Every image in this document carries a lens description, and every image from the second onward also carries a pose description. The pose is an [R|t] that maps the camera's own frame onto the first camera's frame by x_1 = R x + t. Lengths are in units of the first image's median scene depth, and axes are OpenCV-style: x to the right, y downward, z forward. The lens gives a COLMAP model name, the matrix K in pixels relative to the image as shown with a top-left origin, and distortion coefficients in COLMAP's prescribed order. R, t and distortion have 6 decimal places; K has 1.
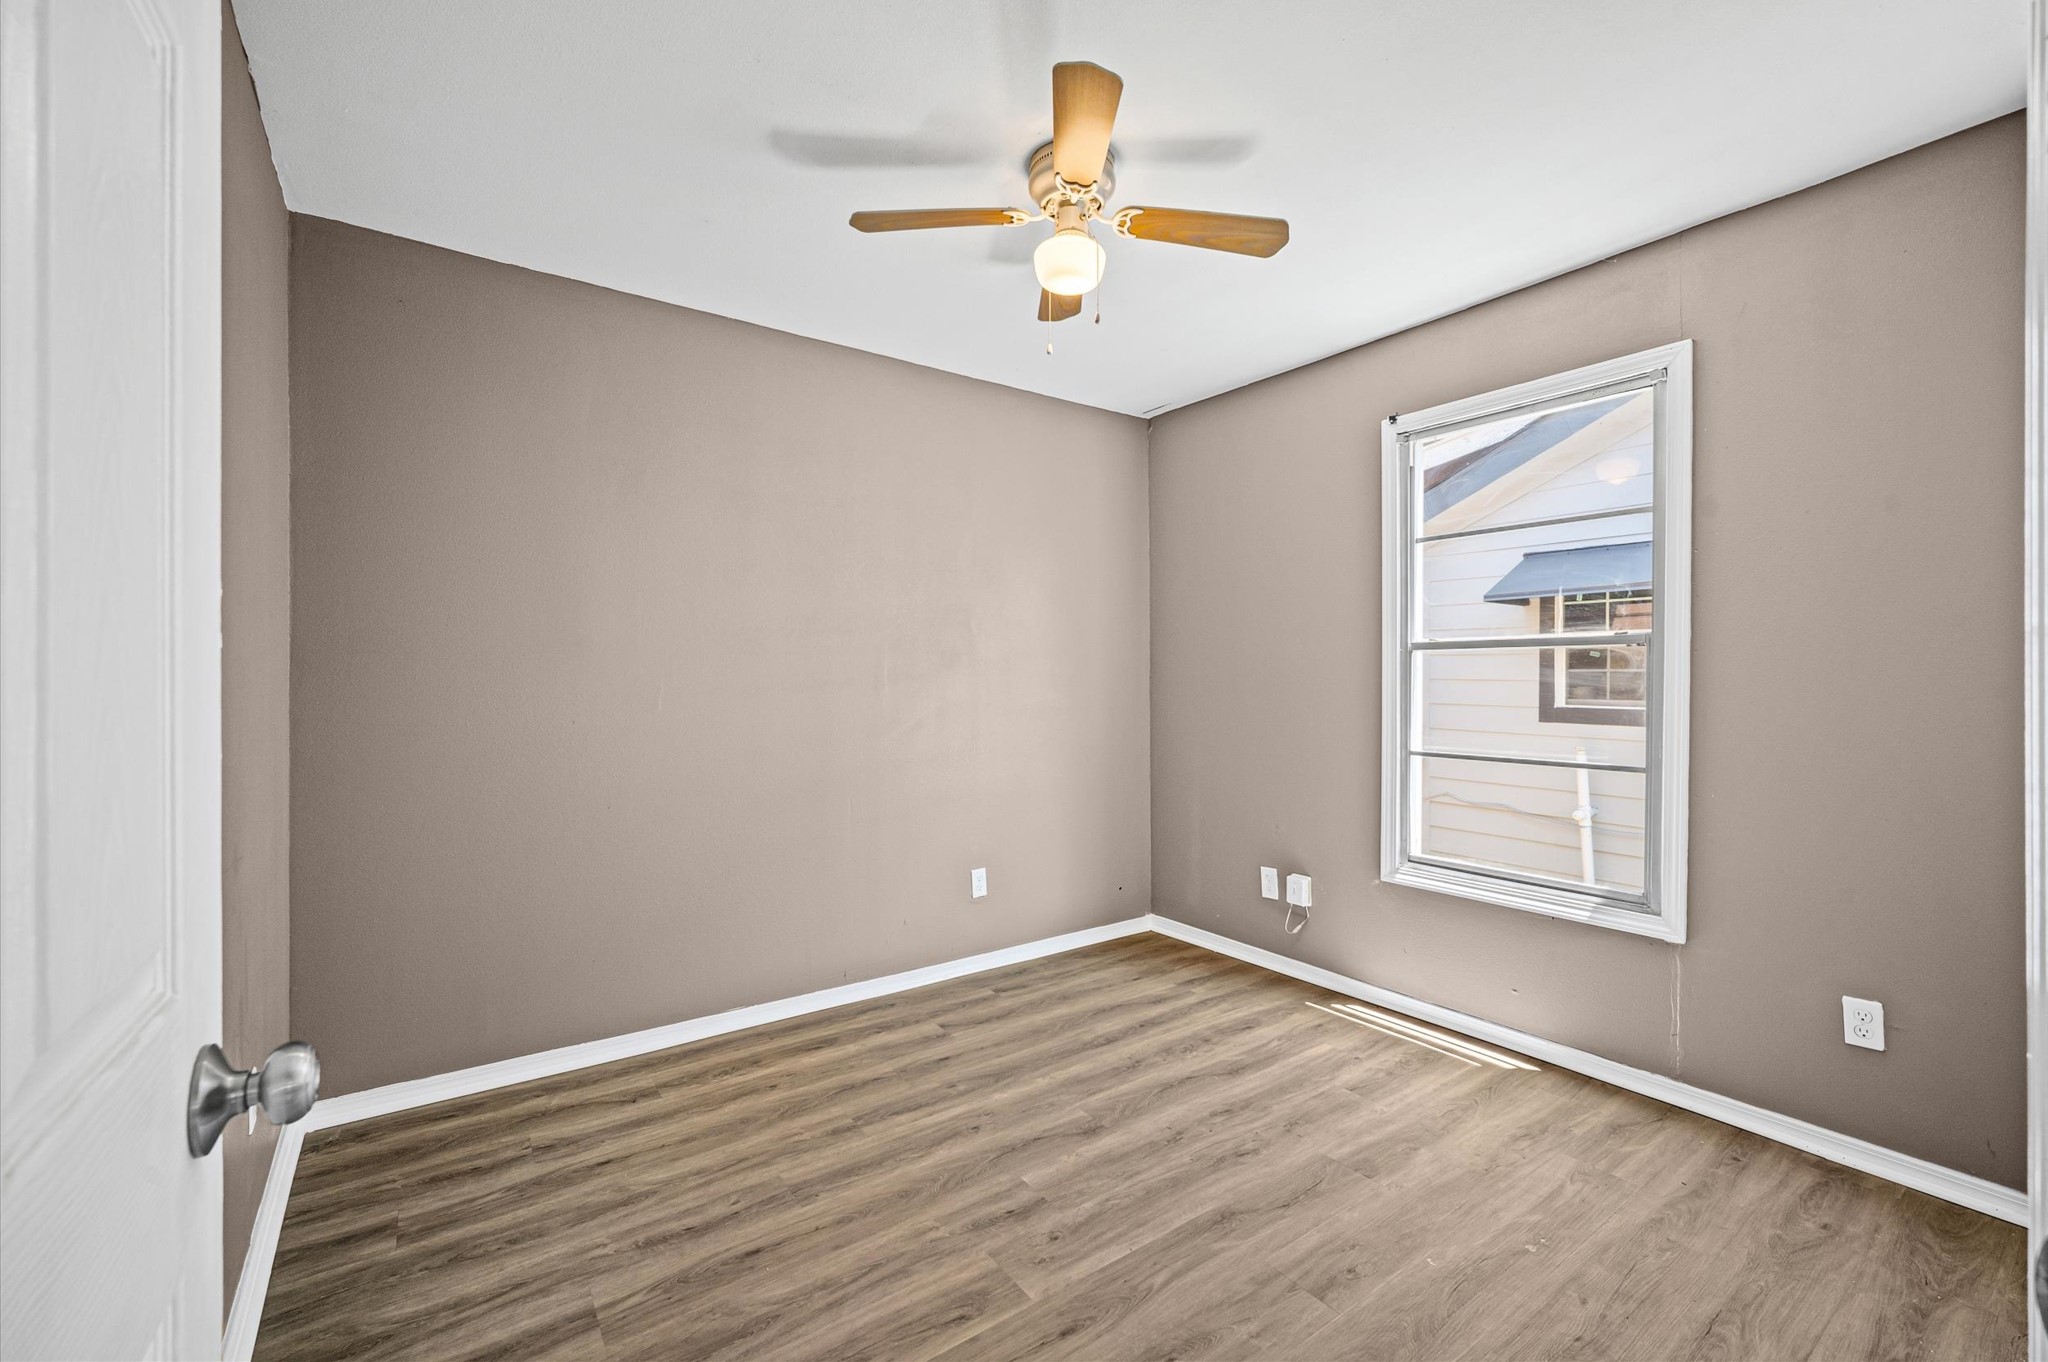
lens RADIAL K [[855.2, 0, 1029.9], [0, 855.2, 667.5], [0, 0, 1]] dist [-0.003071, -0.000699]
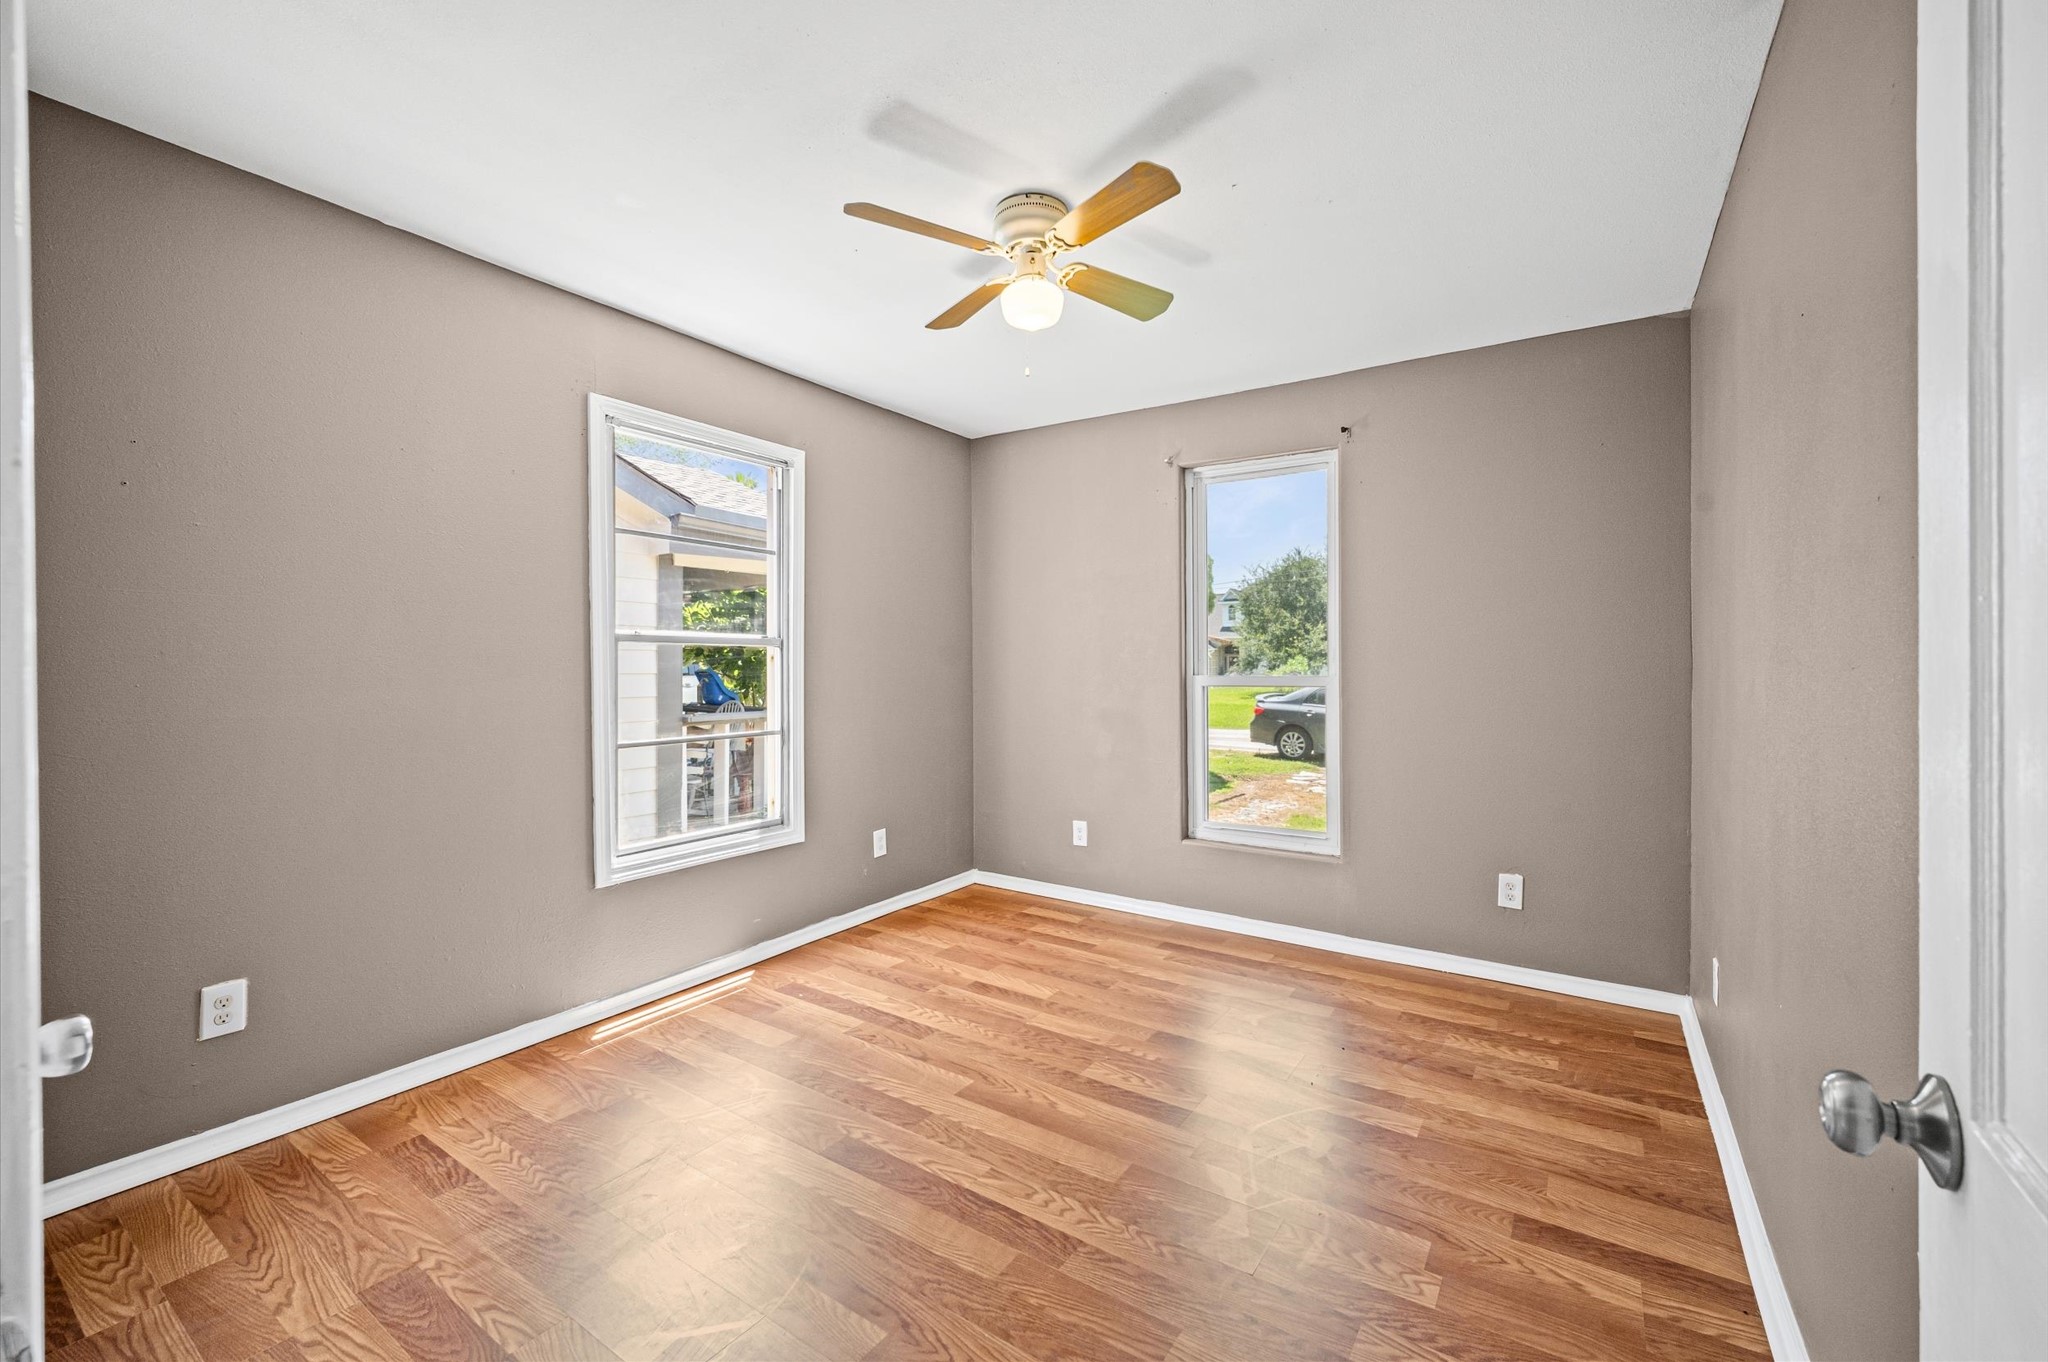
lens RADIAL K [[855.2, 0, 1029.9], [0, 855.2, 667.5], [0, 0, 1]] dist [-0.003071, -0.000699]
pose [[-0.338789, -0.002778, 0.940858, -0.756736], [-0.000365, 0.999996, 0.002821, 0.005105], [-0.940862, 0.000612, -0.338788, 1.036169]]
